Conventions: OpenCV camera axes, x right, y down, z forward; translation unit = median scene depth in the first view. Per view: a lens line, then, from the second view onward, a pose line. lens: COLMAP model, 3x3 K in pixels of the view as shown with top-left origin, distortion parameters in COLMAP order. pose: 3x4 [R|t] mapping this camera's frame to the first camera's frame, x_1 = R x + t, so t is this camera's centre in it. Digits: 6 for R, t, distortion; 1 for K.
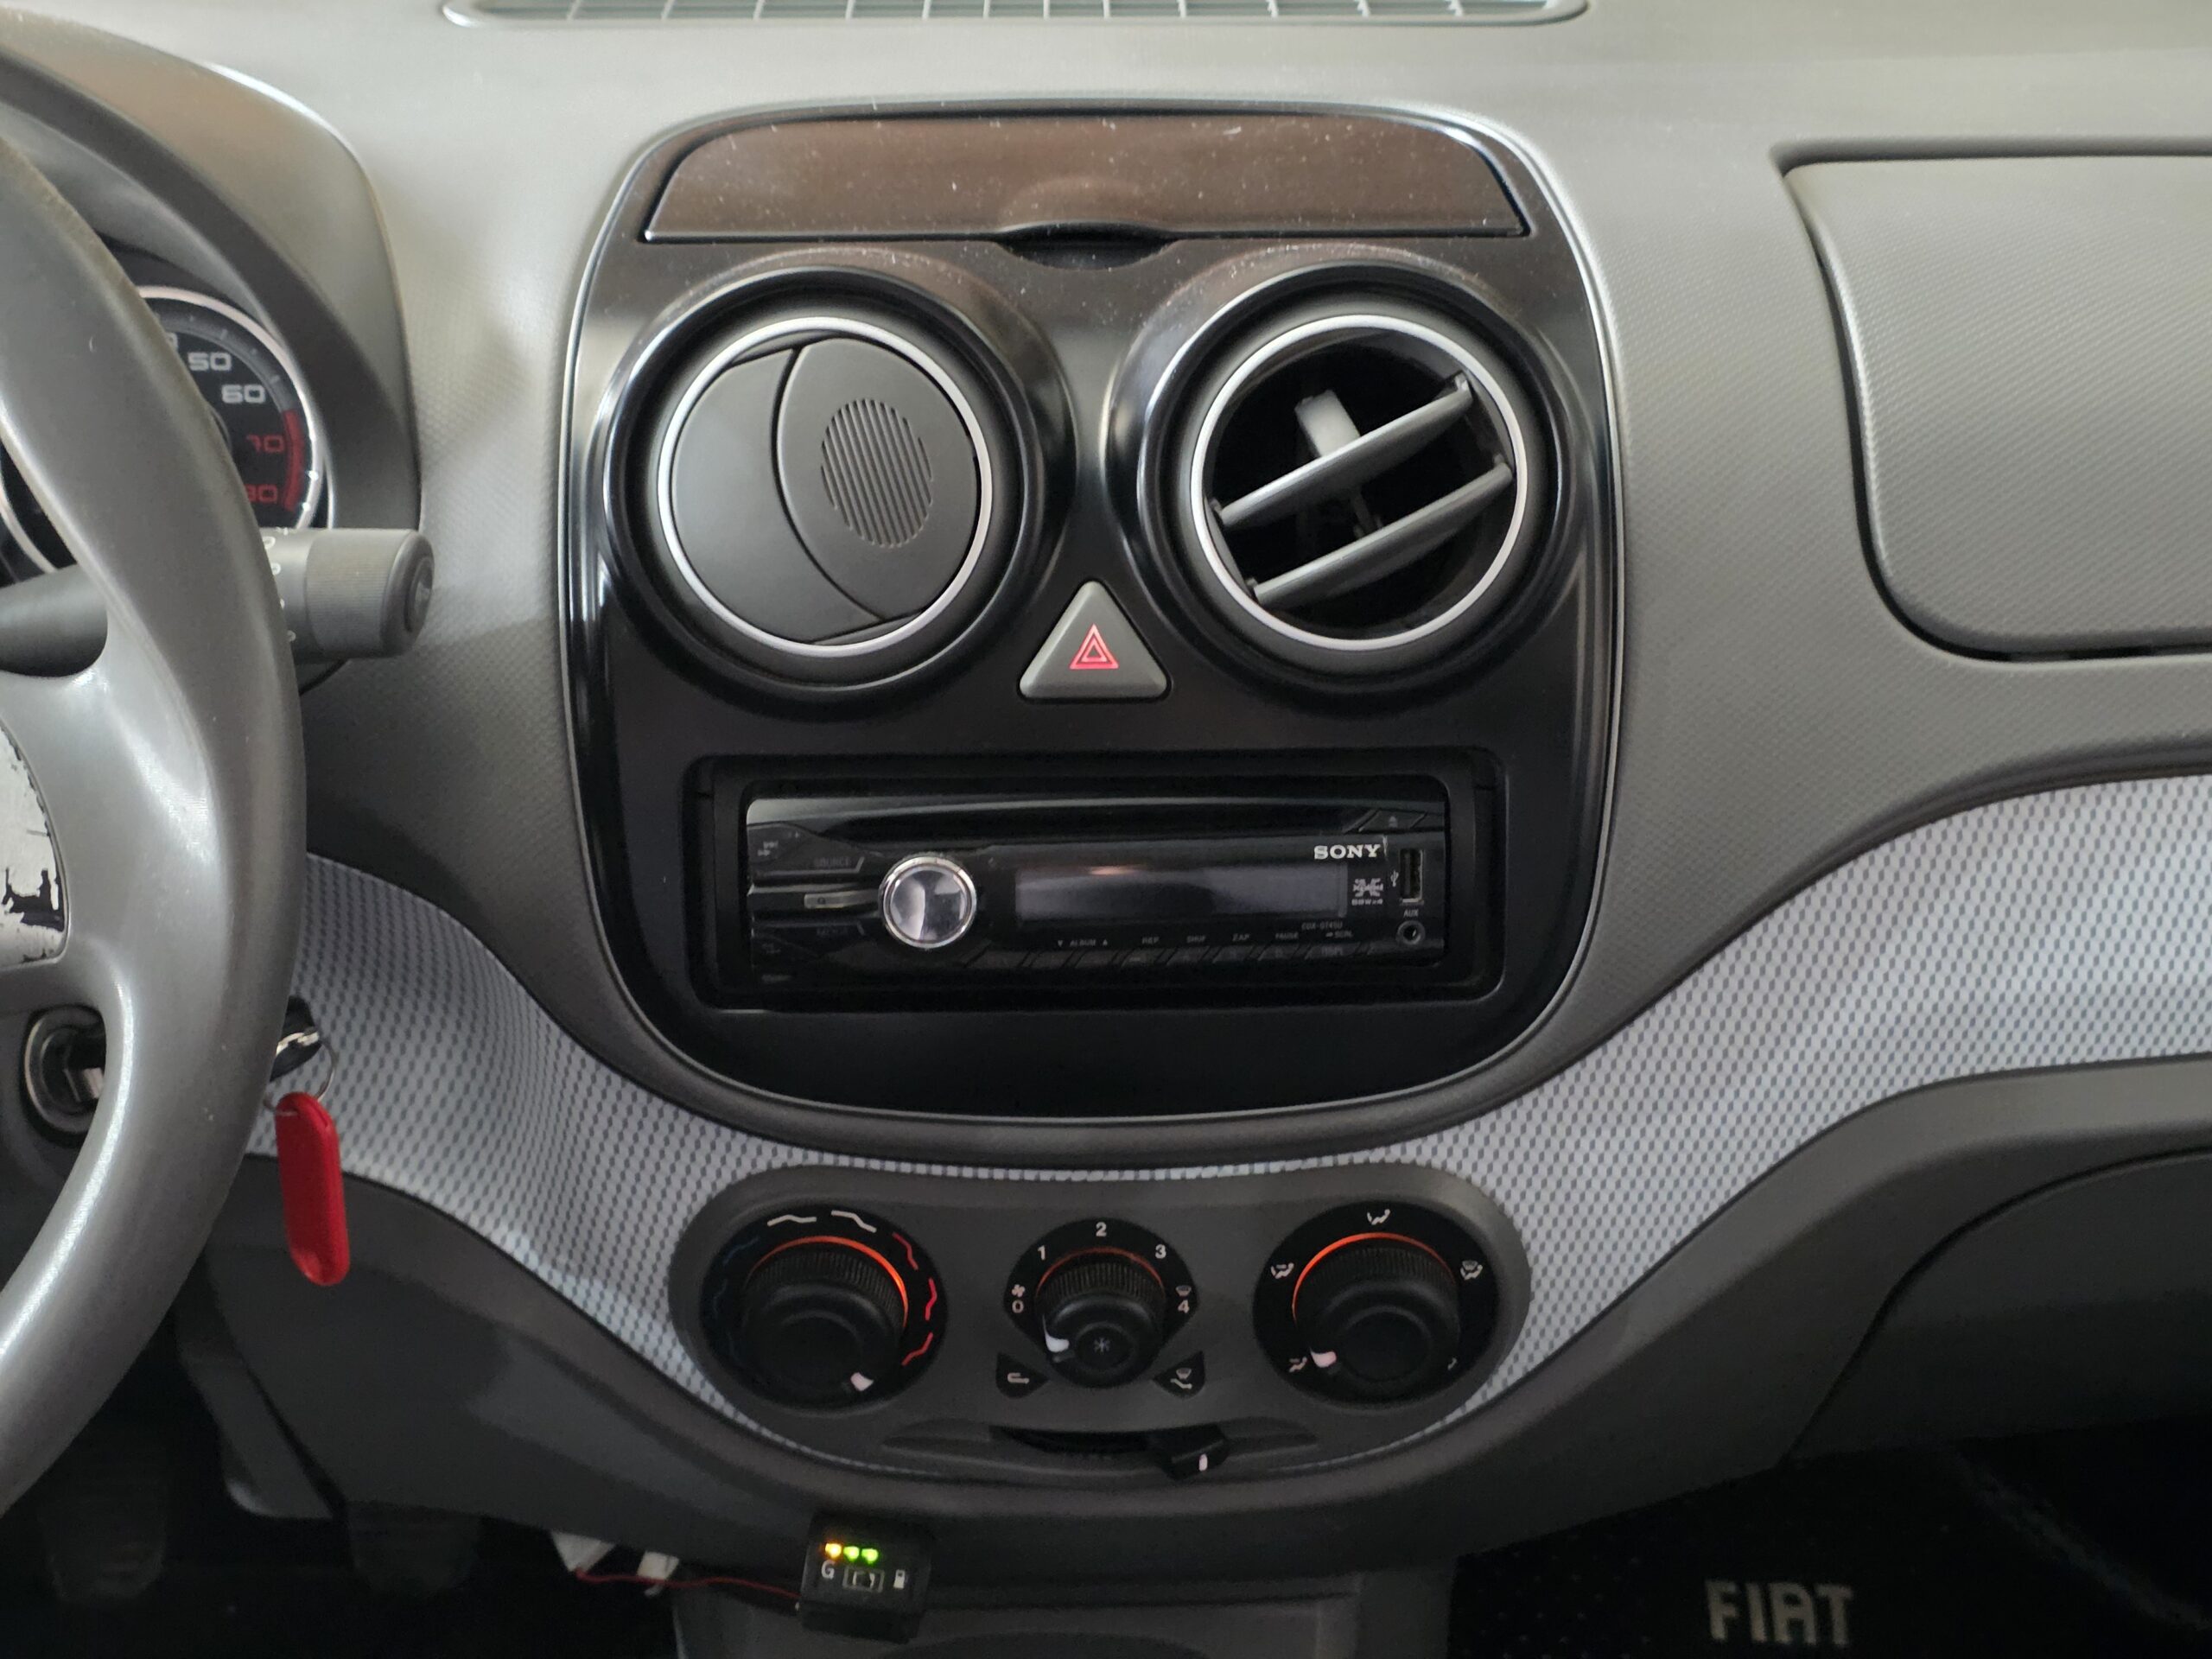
lens RADIAL K [[3050.3, 0, 1107.9], [0, 3050.3, 818.4], [0, 0, 1]] dist [0.292936, -1.462316]
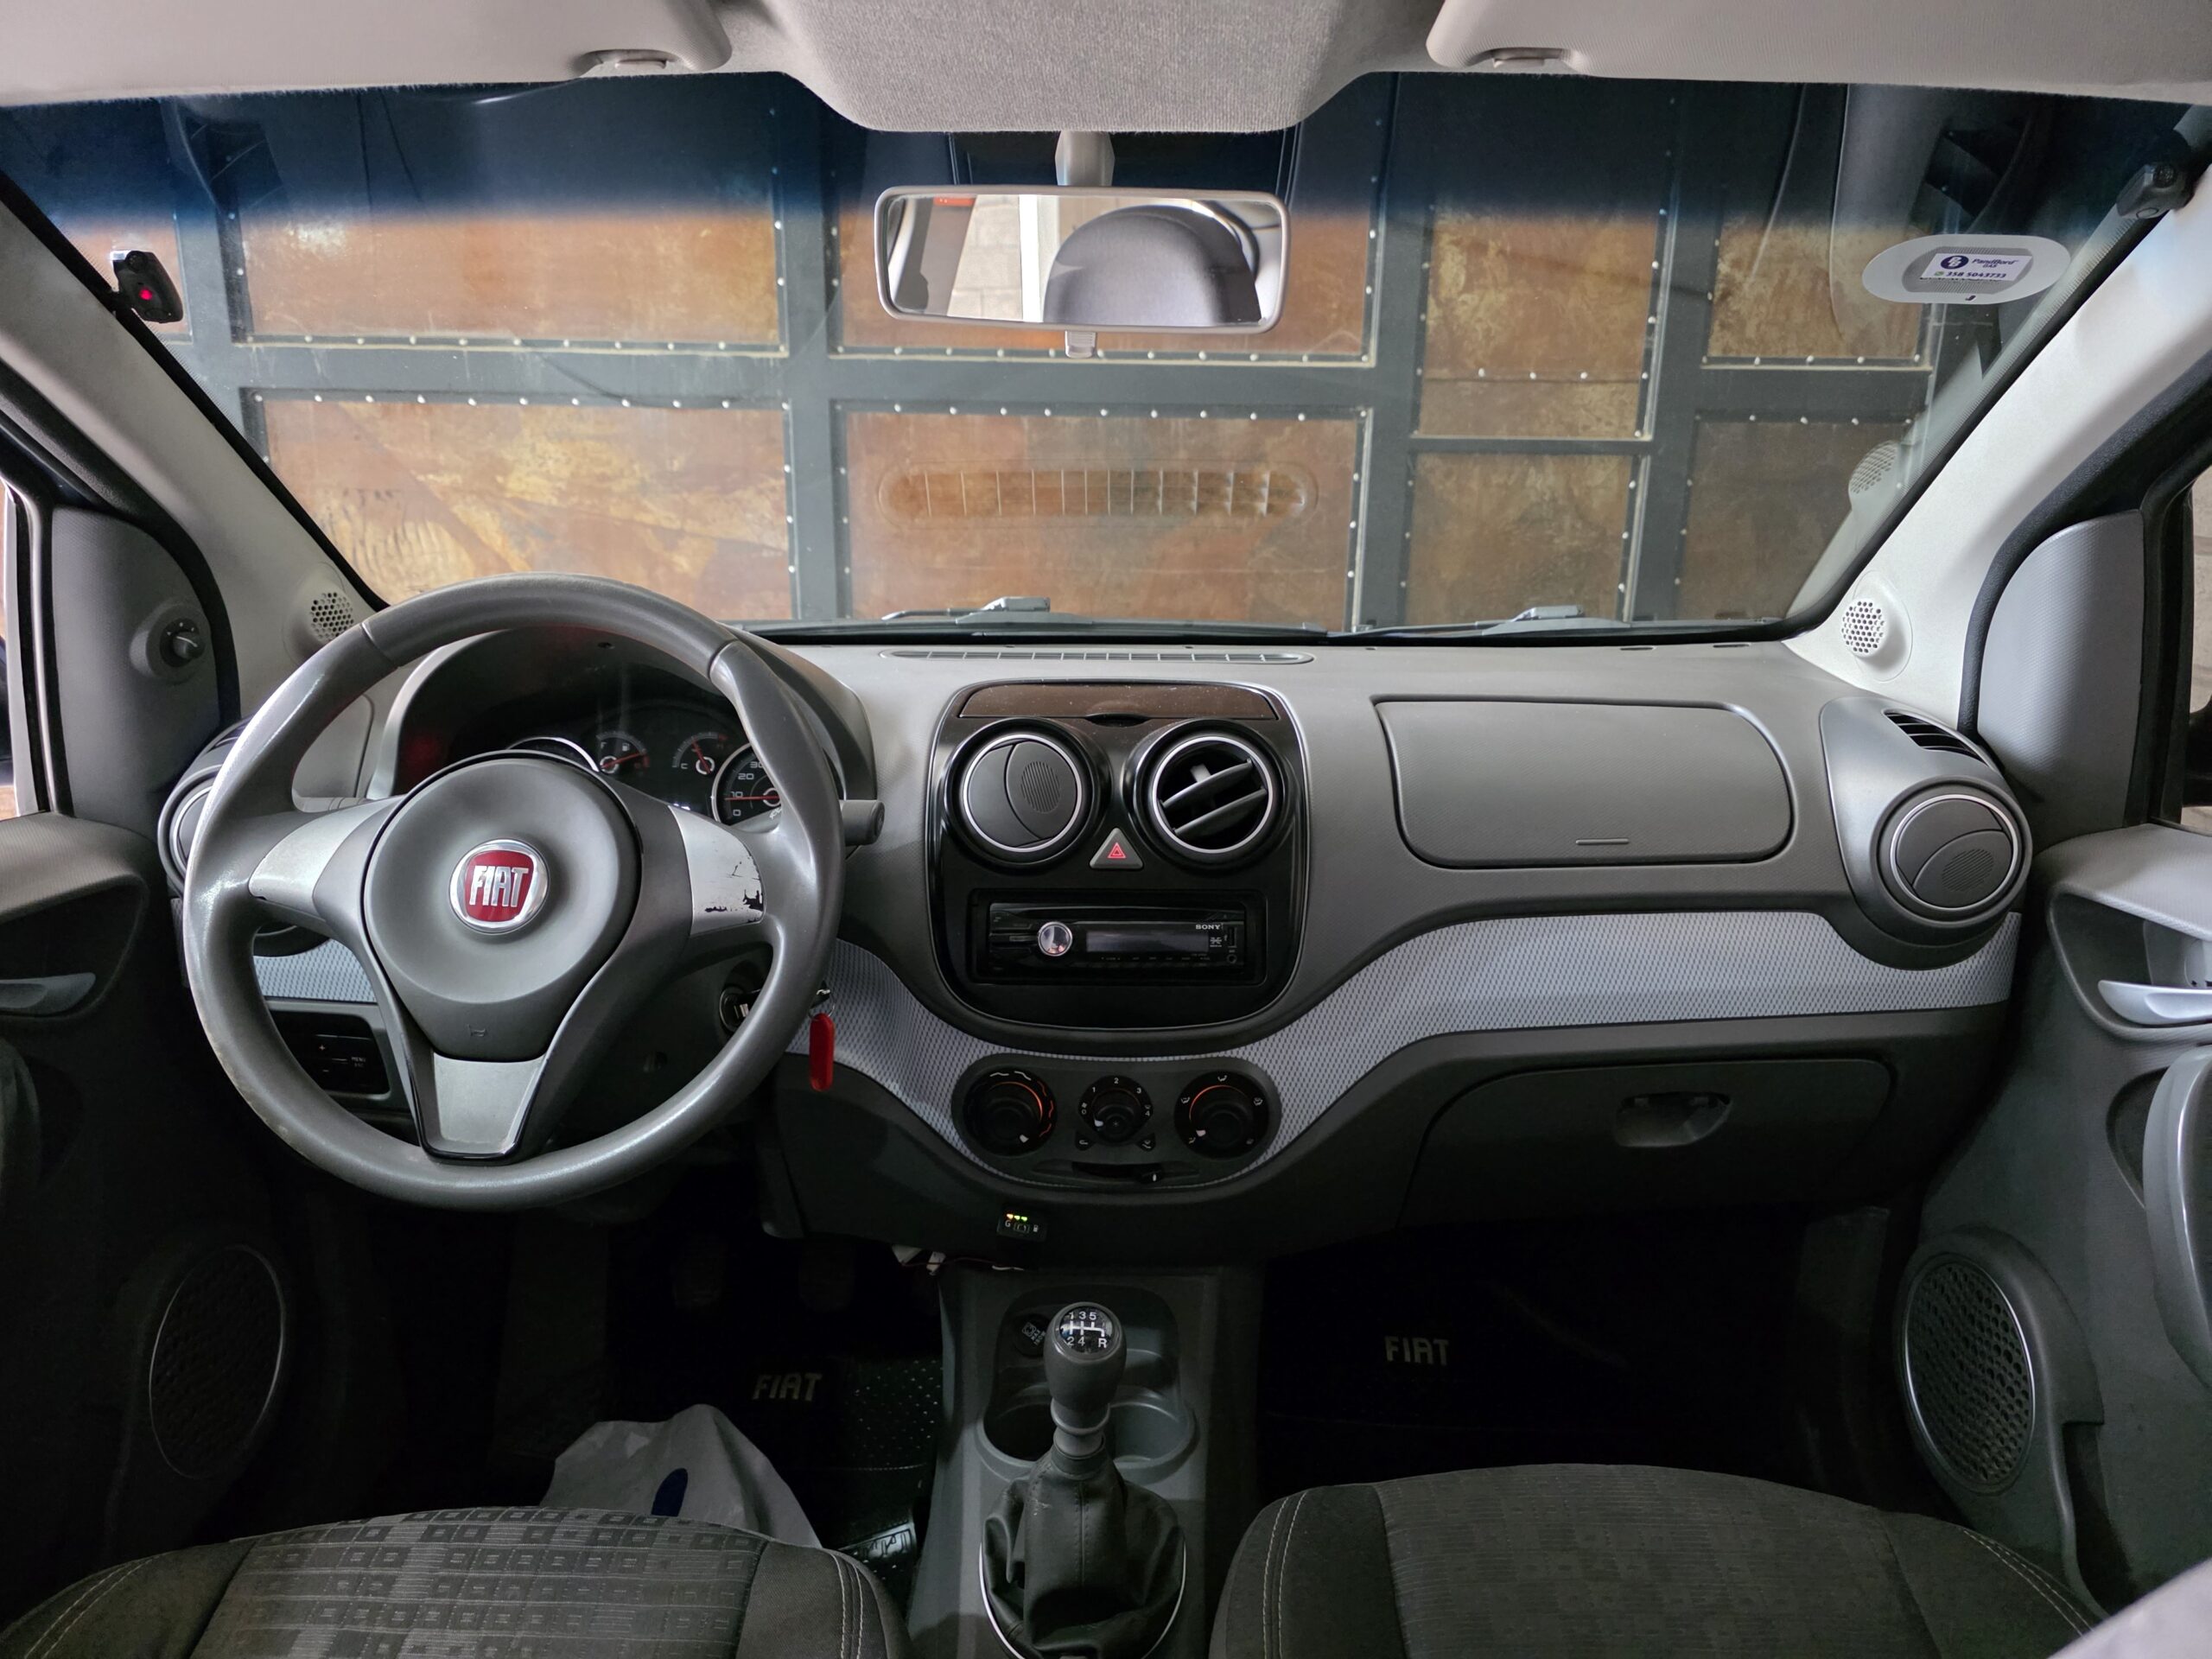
lens RADIAL K [[1512.9, 0, 1097.6], [0, 1512.9, 807.1], [0, 0, 1]] dist [0.078410, -0.084682]
pose [[0.999441, 0.014479, -0.030122, 0.017427], [-0.020407, 0.978149, -0.206899, 0.173776], [0.026468, 0.207398, 0.977898, -0.319325]]
